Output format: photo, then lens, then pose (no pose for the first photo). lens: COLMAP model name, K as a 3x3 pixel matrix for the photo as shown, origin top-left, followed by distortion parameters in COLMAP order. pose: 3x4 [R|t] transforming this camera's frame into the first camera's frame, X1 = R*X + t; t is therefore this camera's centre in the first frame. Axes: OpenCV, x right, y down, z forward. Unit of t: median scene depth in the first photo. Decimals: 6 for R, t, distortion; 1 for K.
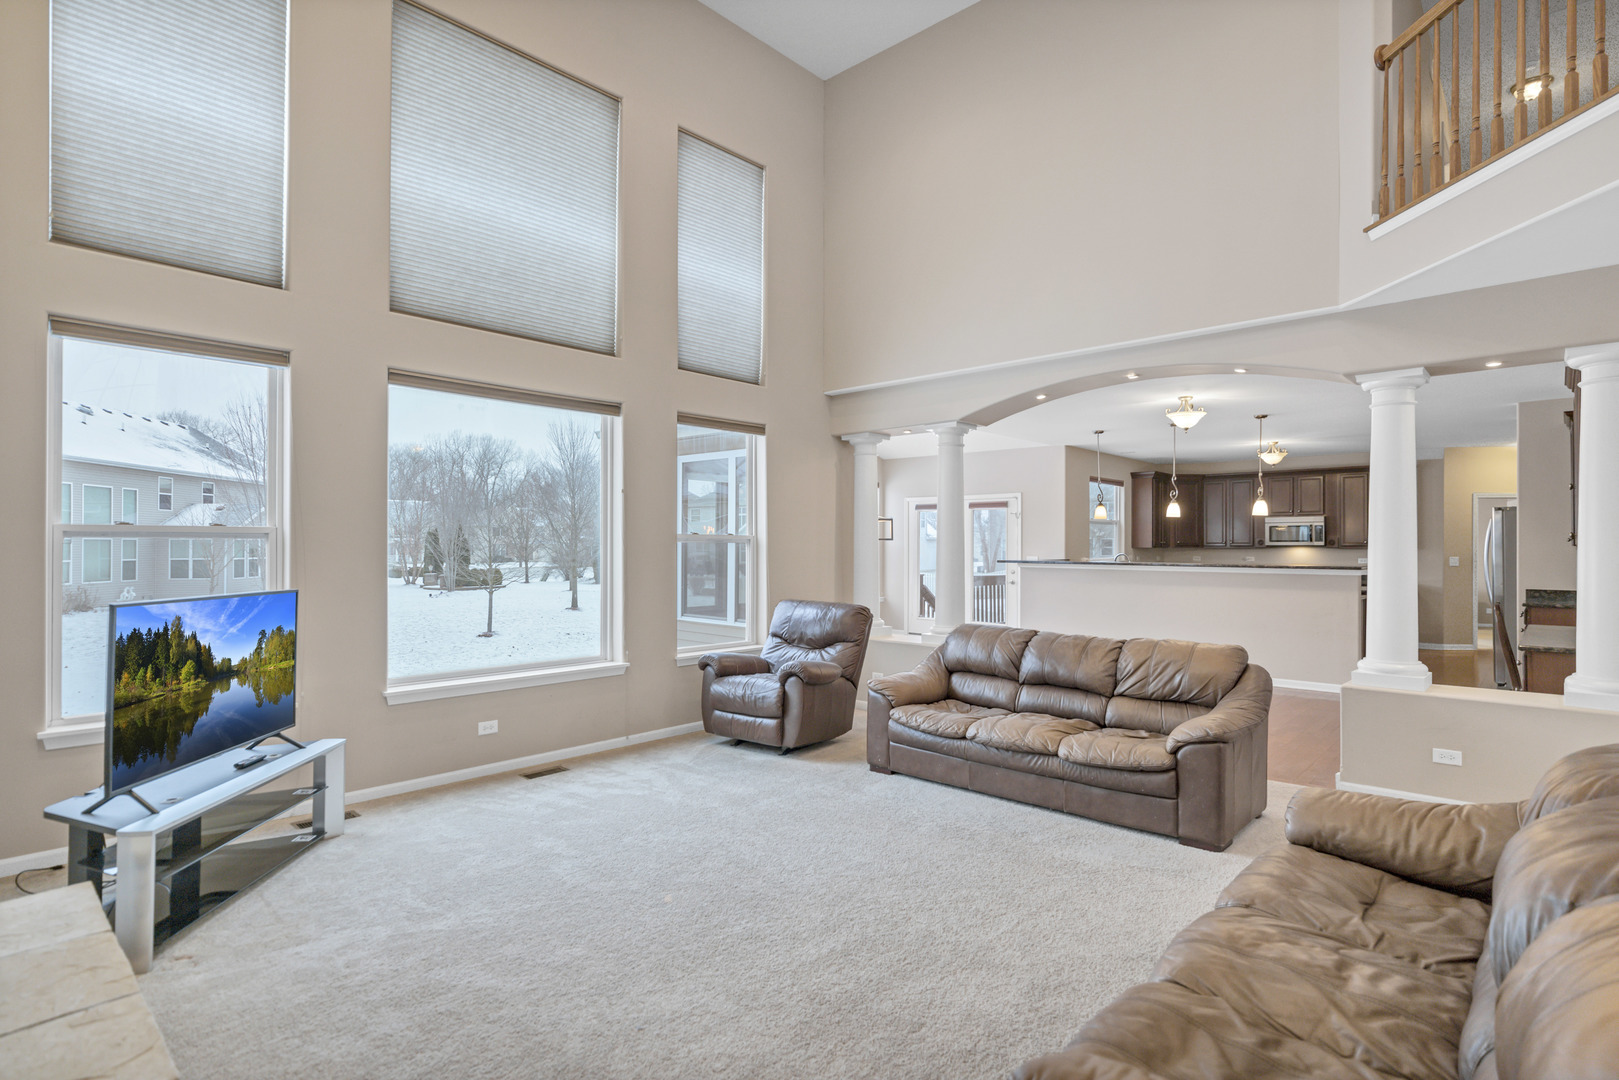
lens RADIAL K [[822.2, 0, 803.8], [0, 822.2, 536.6], [0, 0, 1]] dist [-0.005039, 0.003150]
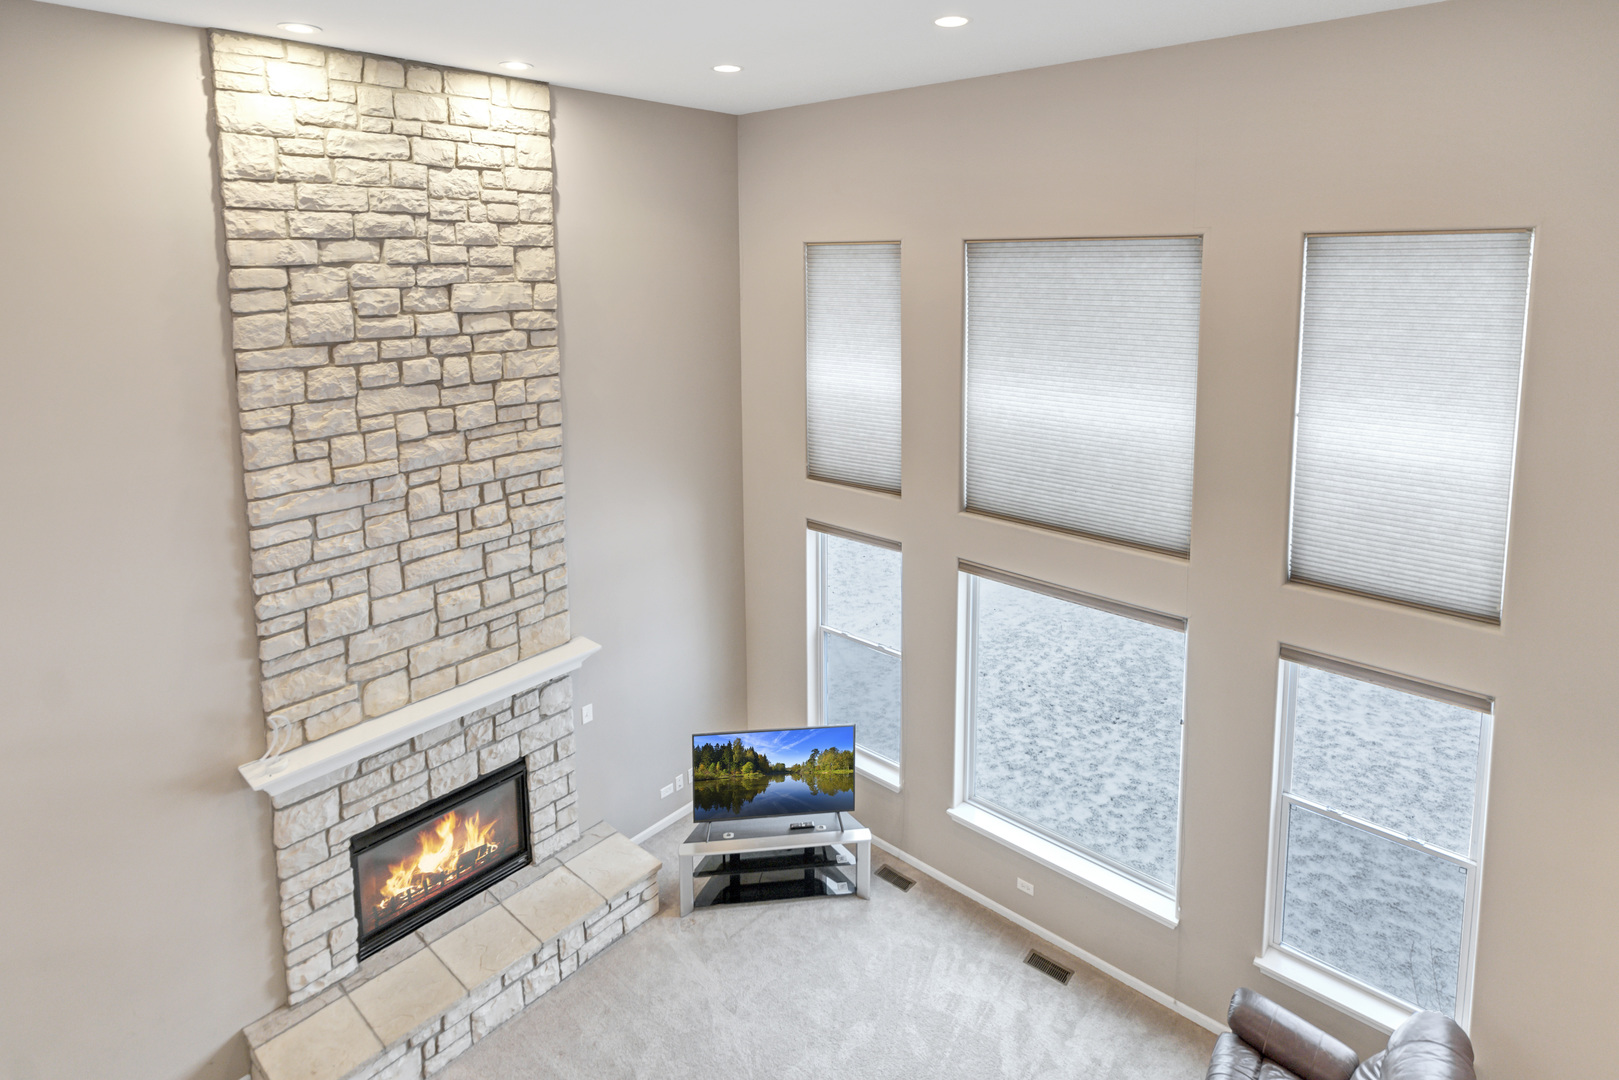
lens RADIAL K [[867.5, 0, 809.8], [0, 867.5, 365.3], [0, 0, 1]] dist [0.007062, -0.006344]
pose [[0.045017, 0.102810, -0.993682, 0.931182], [0.013500, 0.994537, 0.103510, -0.803151], [0.998895, -0.018074, 0.043383, 0.952321]]
